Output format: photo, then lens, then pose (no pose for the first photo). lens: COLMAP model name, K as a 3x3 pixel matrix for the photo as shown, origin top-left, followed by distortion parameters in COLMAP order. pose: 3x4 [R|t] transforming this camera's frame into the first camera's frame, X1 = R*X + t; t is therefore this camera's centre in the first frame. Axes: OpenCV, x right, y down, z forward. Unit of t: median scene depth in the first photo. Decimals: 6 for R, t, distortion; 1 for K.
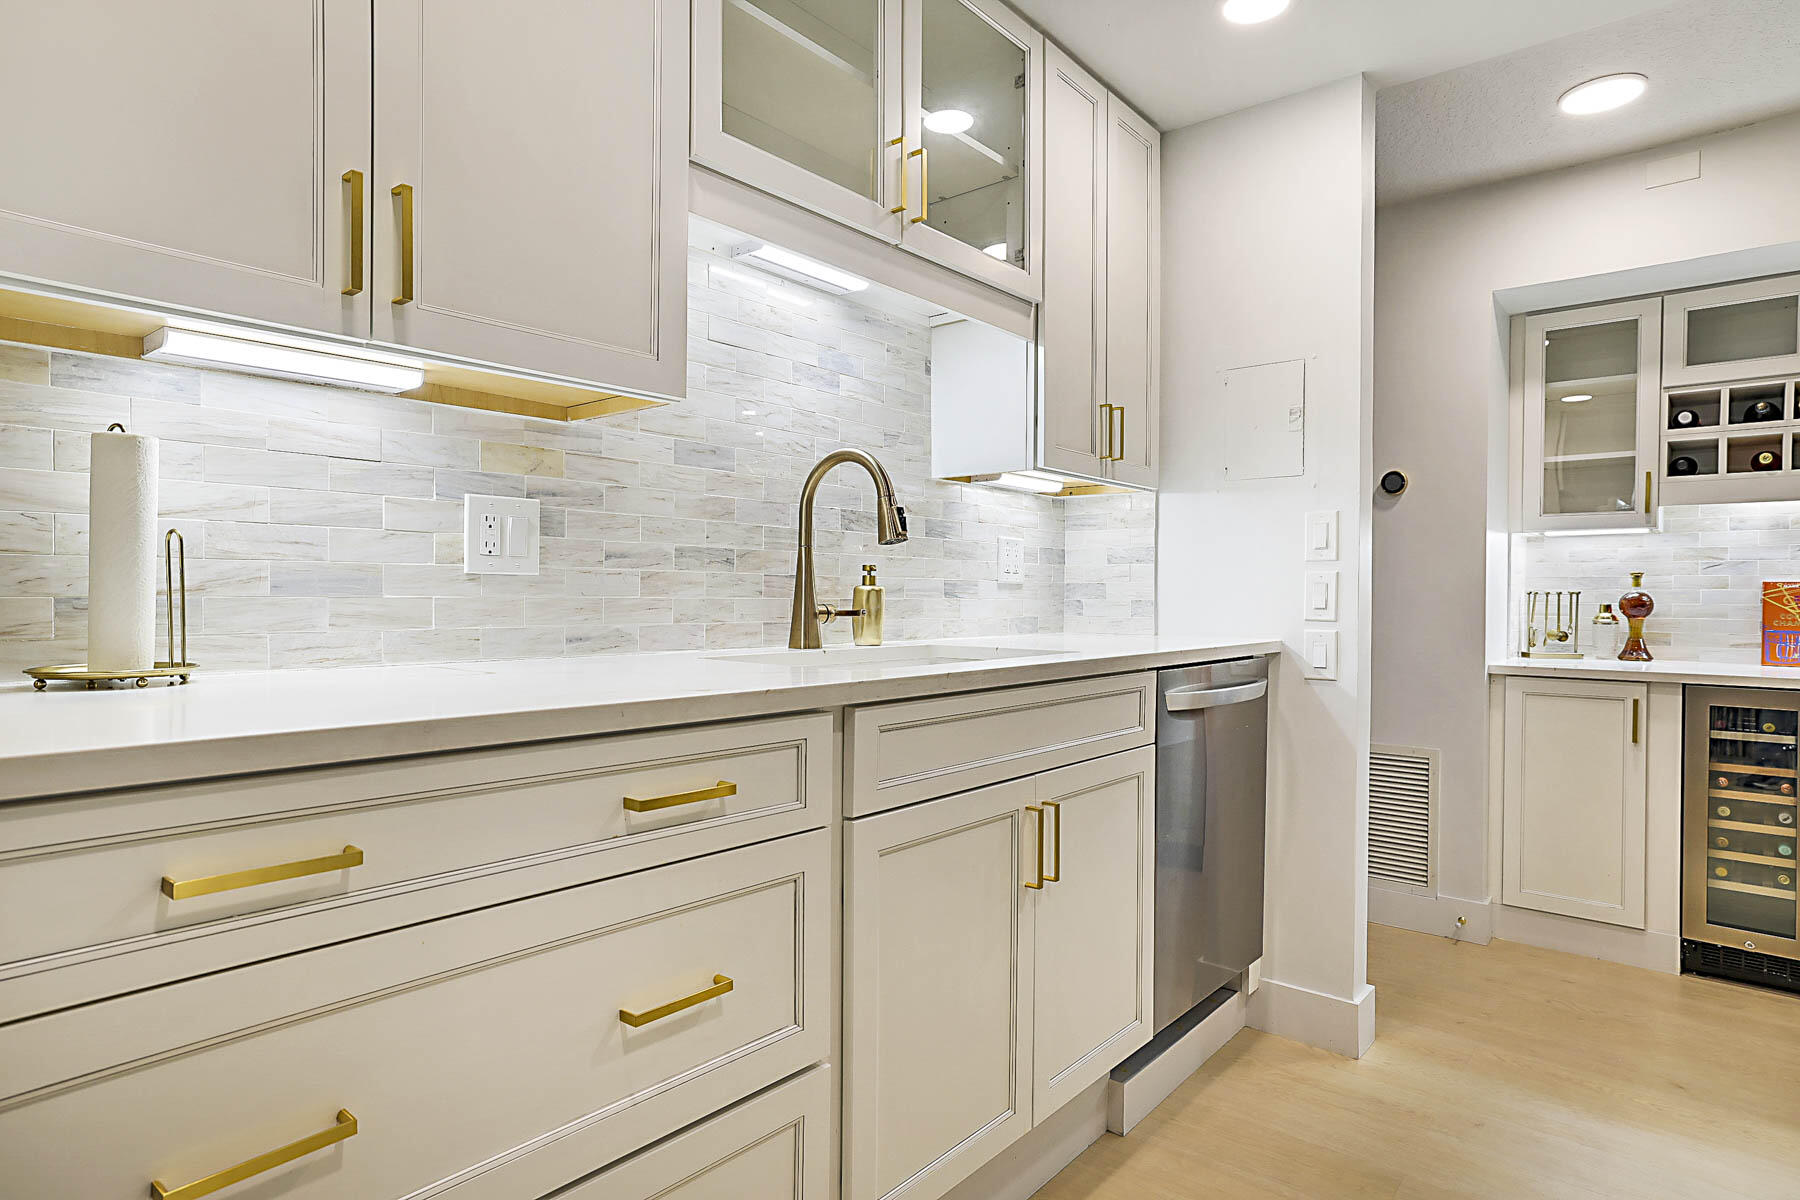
lens RADIAL K [[1008.2, 0, 907.0], [0, 1008.2, 596.6], [0, 0, 1]] dist [-0.015623, 0.010352]
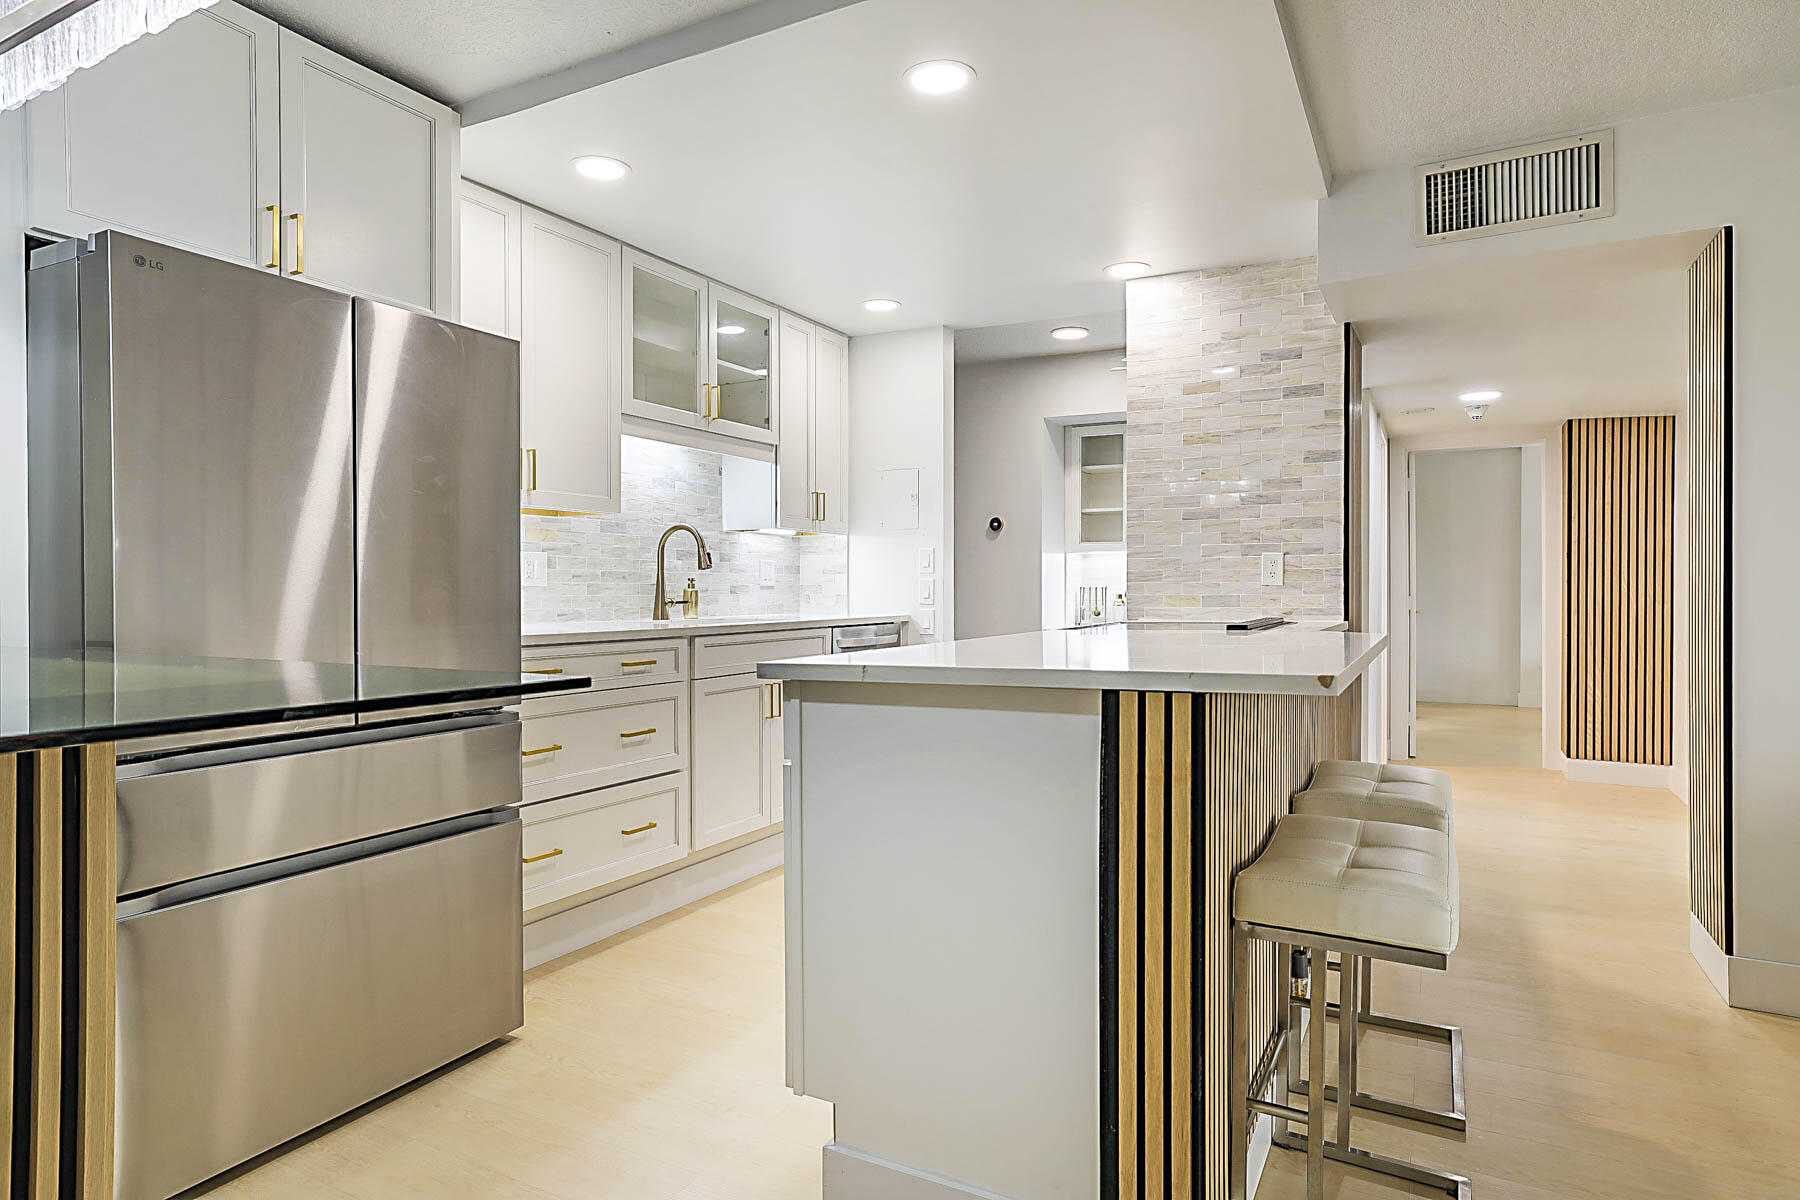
lens RADIAL K [[1008.2, 0, 883.1], [0, 1008.2, 590.3], [0, 0, 1]] dist [-0.015623, 0.010352]
pose [[0.982803, -0.007849, 0.184491, -0.033935], [0.007935, 0.999968, 0.000270, -0.004930], [-0.184487, 0.001198, 0.982834, -1.040550]]
